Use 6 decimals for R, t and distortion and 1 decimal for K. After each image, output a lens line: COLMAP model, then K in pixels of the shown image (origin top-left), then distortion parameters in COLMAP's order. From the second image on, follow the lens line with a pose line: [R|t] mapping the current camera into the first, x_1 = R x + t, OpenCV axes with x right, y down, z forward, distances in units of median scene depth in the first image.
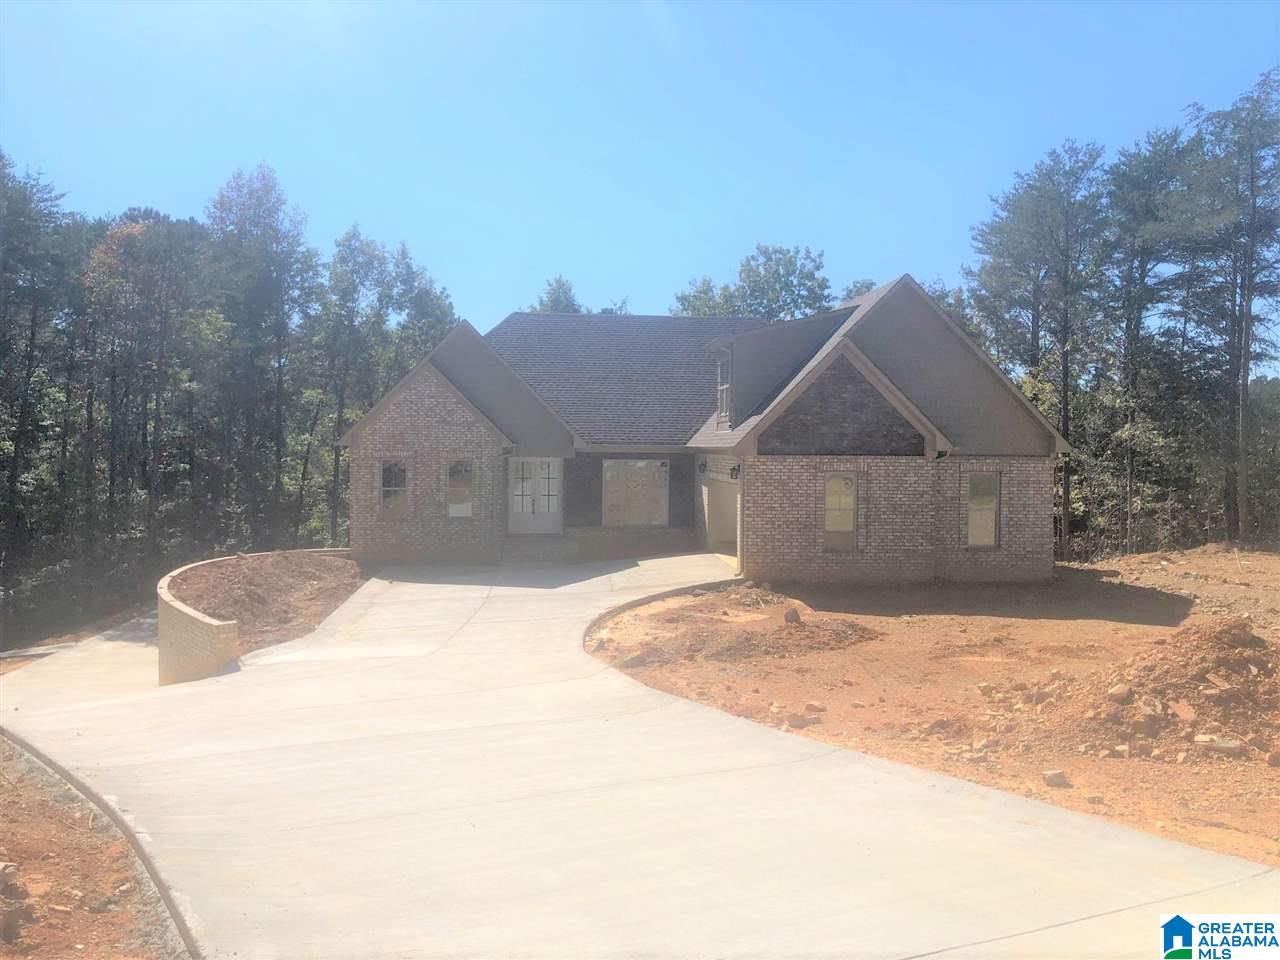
lens RADIAL K [[1038.1, 0, 646.1], [0, 1038.1, 440.5], [0, 0, 1]] dist [0.143728, -0.518728]
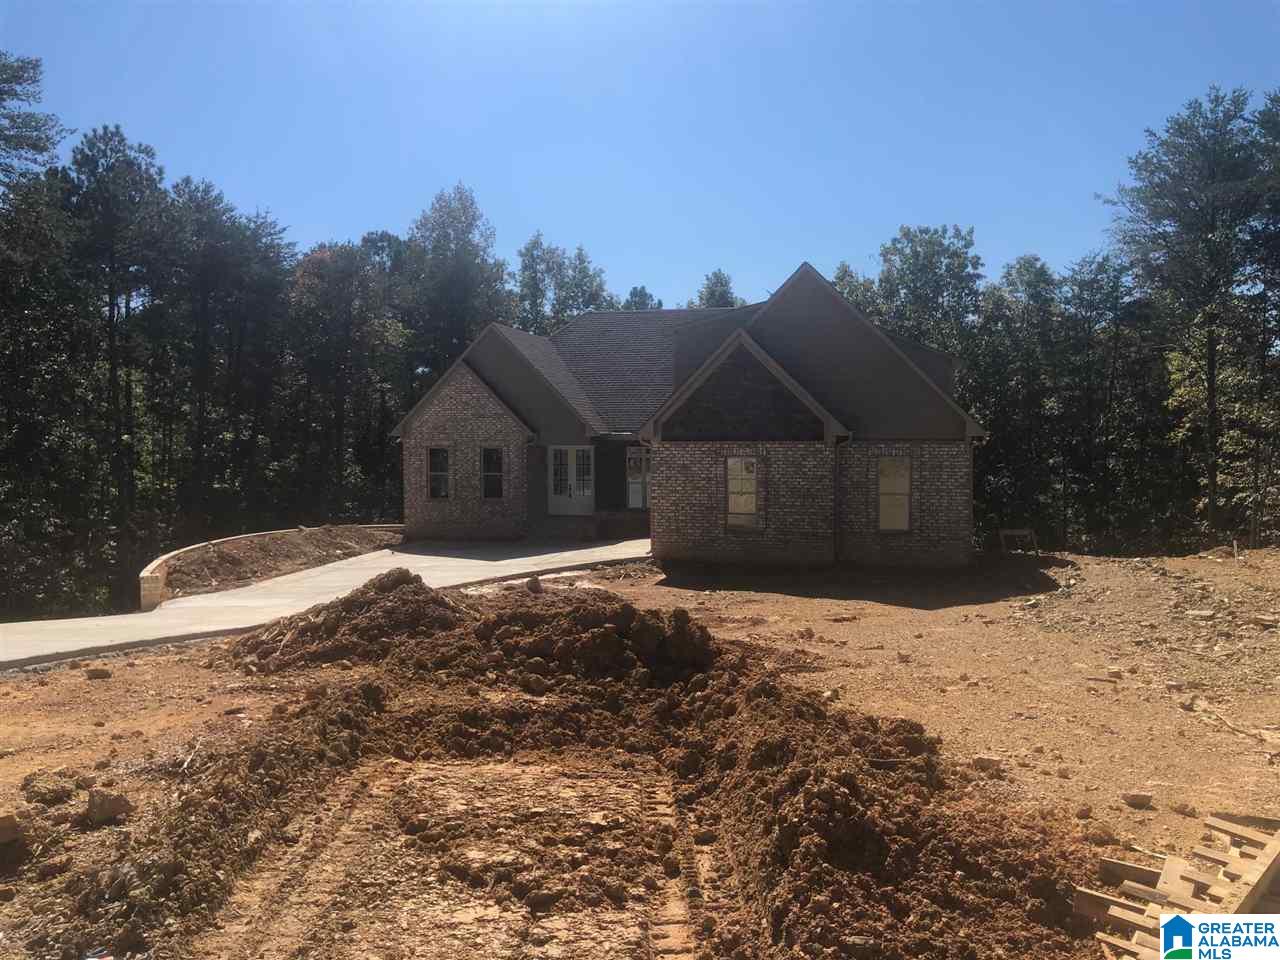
lens RADIAL K [[1038.1, 0, 646.1], [0, 1038.1, 440.5], [0, 0, 1]] dist [0.143728, -0.518728]
pose [[0.950487, -0.008734, -0.310641, 0.327940], [0.011867, 0.999896, 0.008199, 0.003282], [0.310537, -0.011479, 0.950492, -0.014243]]
